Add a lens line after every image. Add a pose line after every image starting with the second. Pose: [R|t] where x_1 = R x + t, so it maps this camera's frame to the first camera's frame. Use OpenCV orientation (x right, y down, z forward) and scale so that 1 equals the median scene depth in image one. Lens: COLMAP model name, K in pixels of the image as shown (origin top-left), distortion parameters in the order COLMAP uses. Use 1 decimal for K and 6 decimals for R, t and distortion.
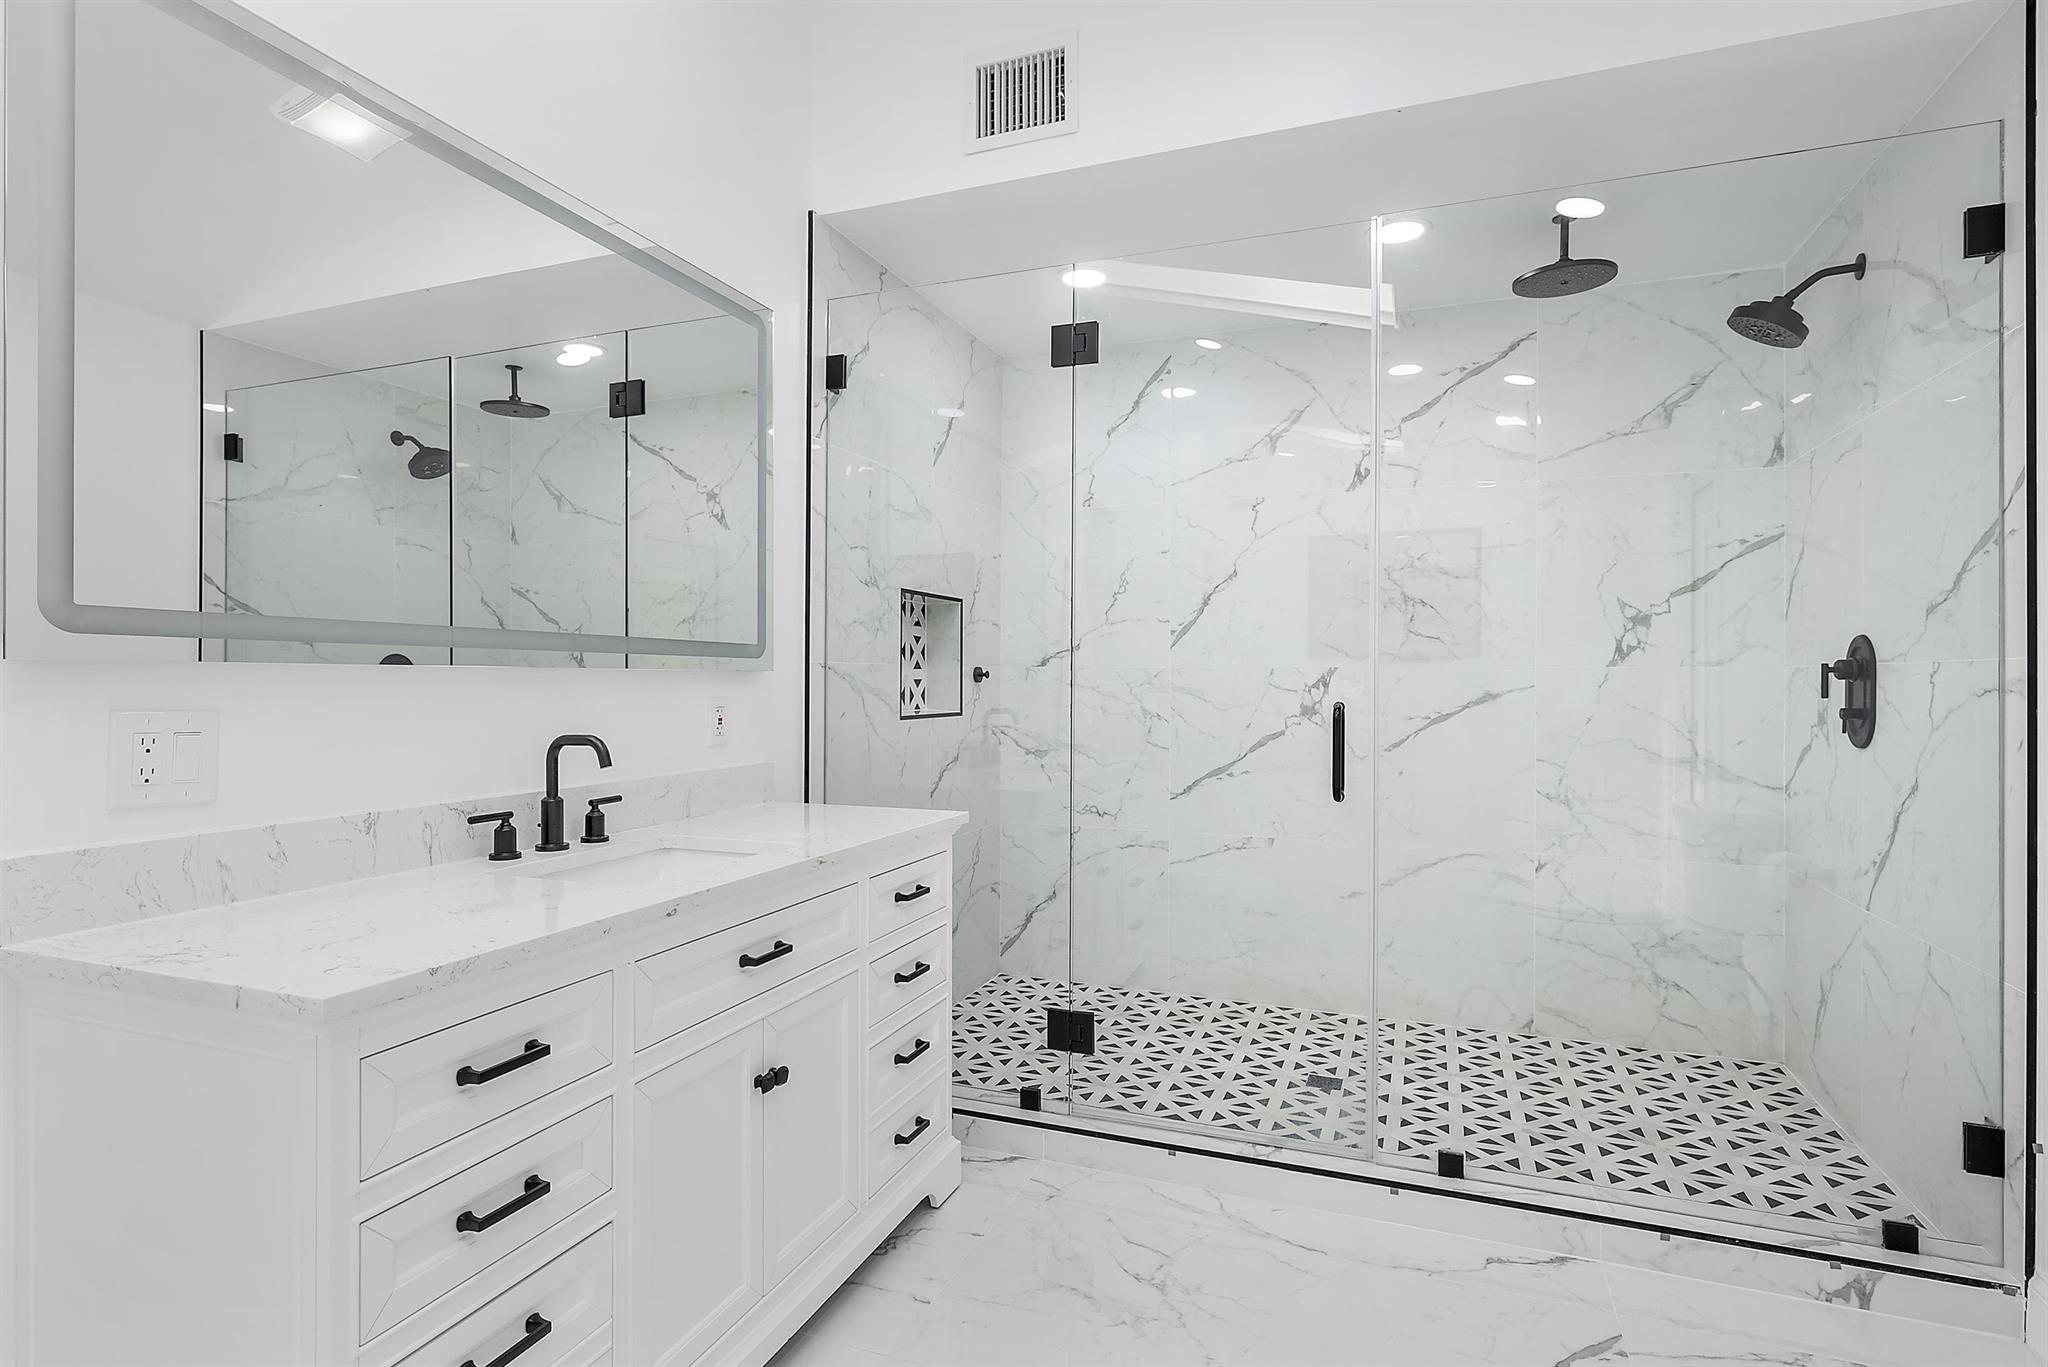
lens RADIAL K [[1043.9, 0, 1019.7], [0, 1043.9, 684.2], [0, 0, 1]] dist [0.000773, -0.001058]
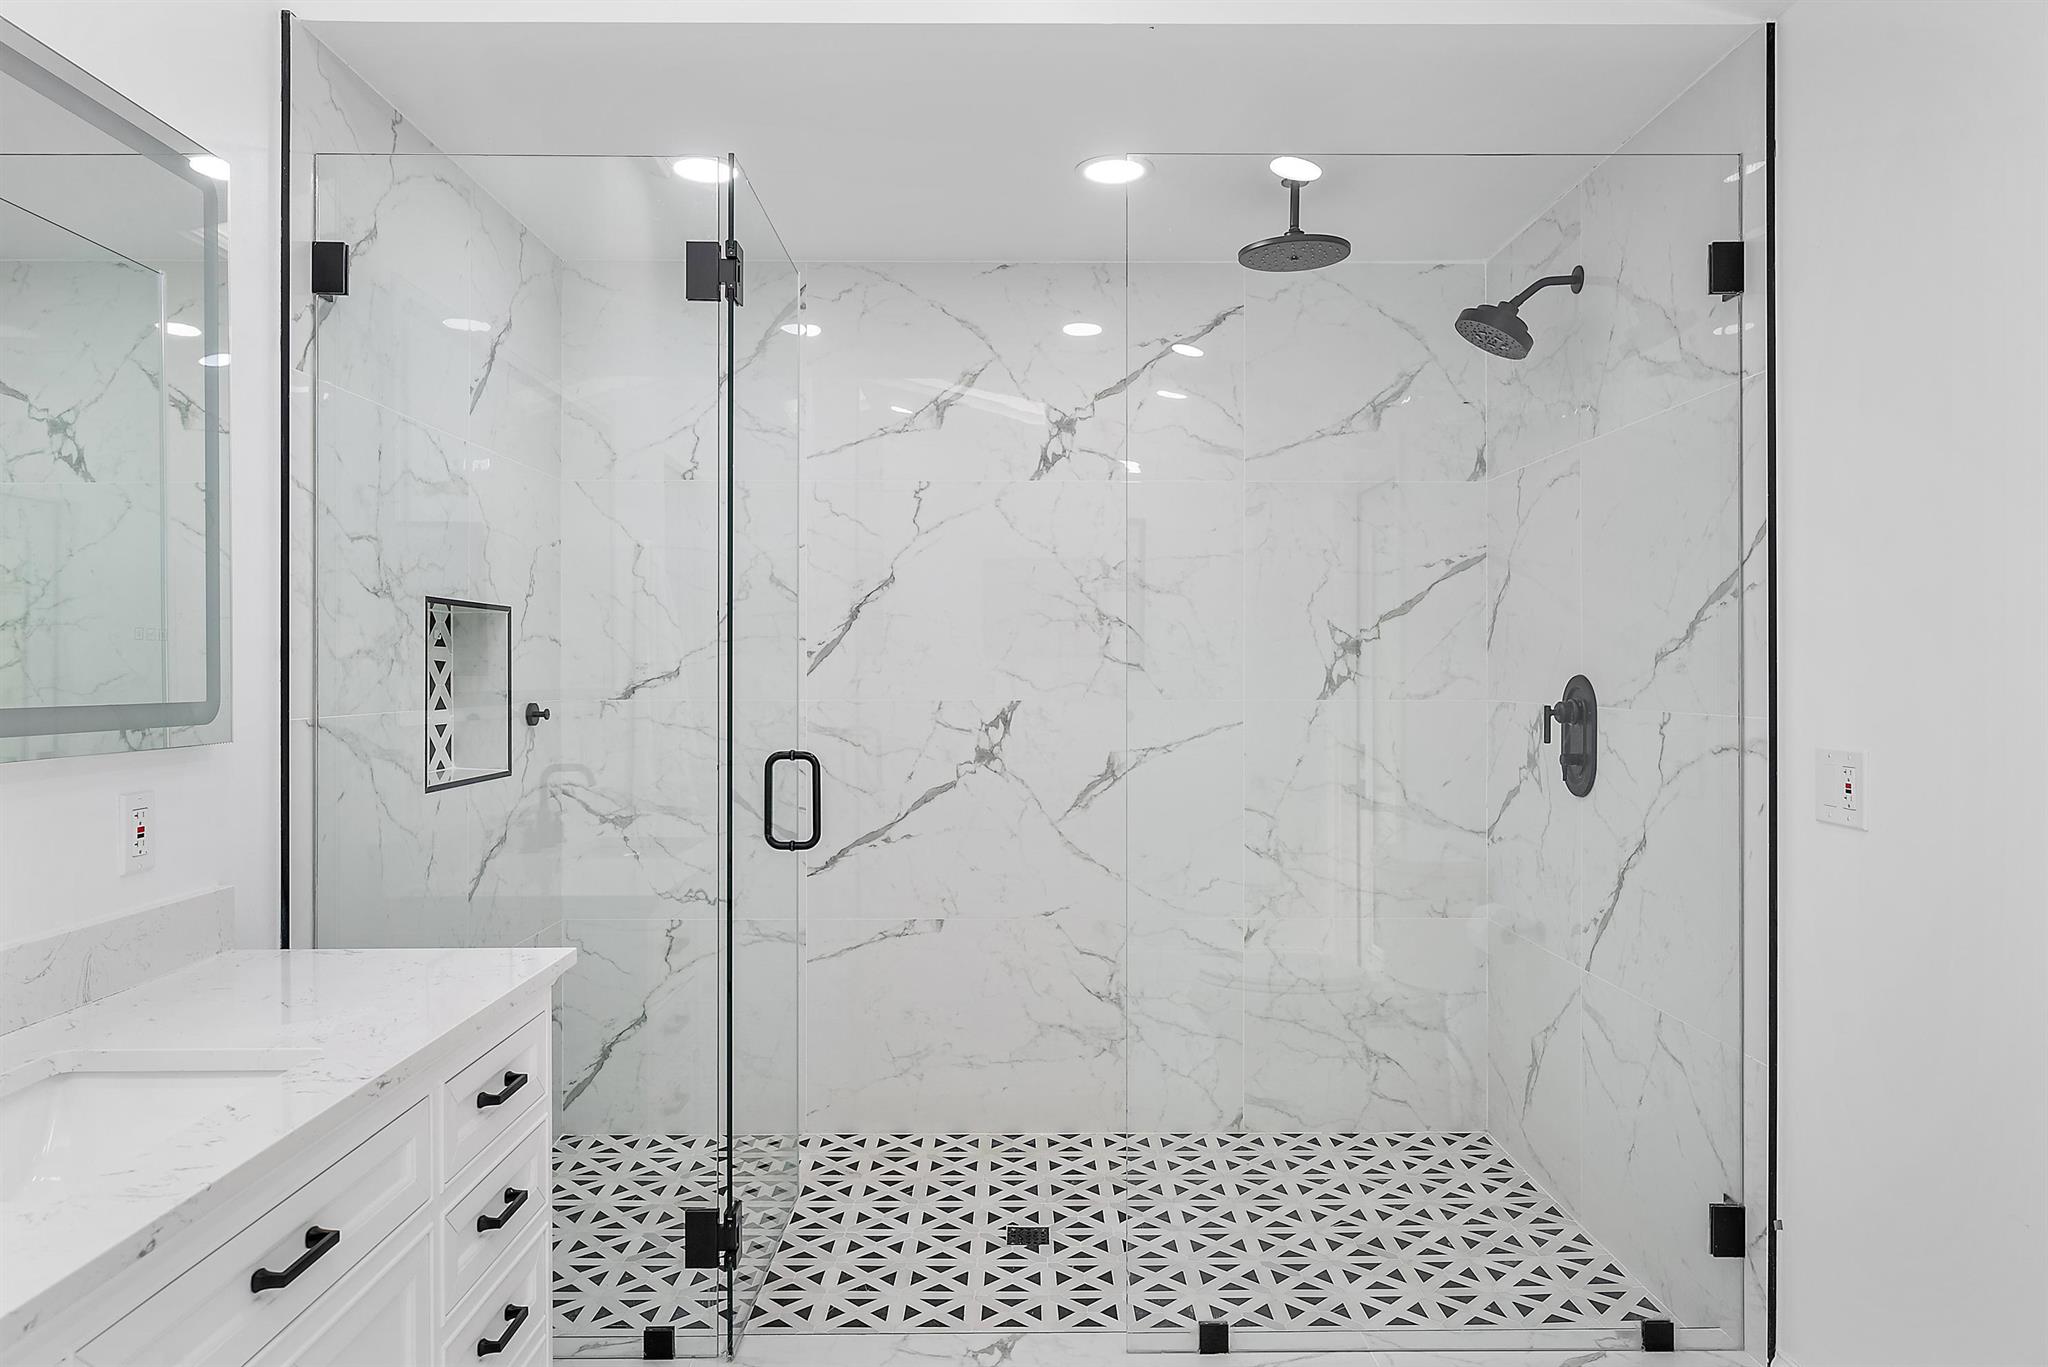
lens RADIAL K [[1314.2, 0, 1027.8], [0, 1314.2, 677.5], [0, 0, 1]] dist [0.003738, -0.002146]
pose [[0.927747, -0.006231, 0.373157, -0.076978], [0.005154, 0.999979, 0.003883, -0.044792], [-0.373174, -0.001679, 0.927760, 0.080638]]
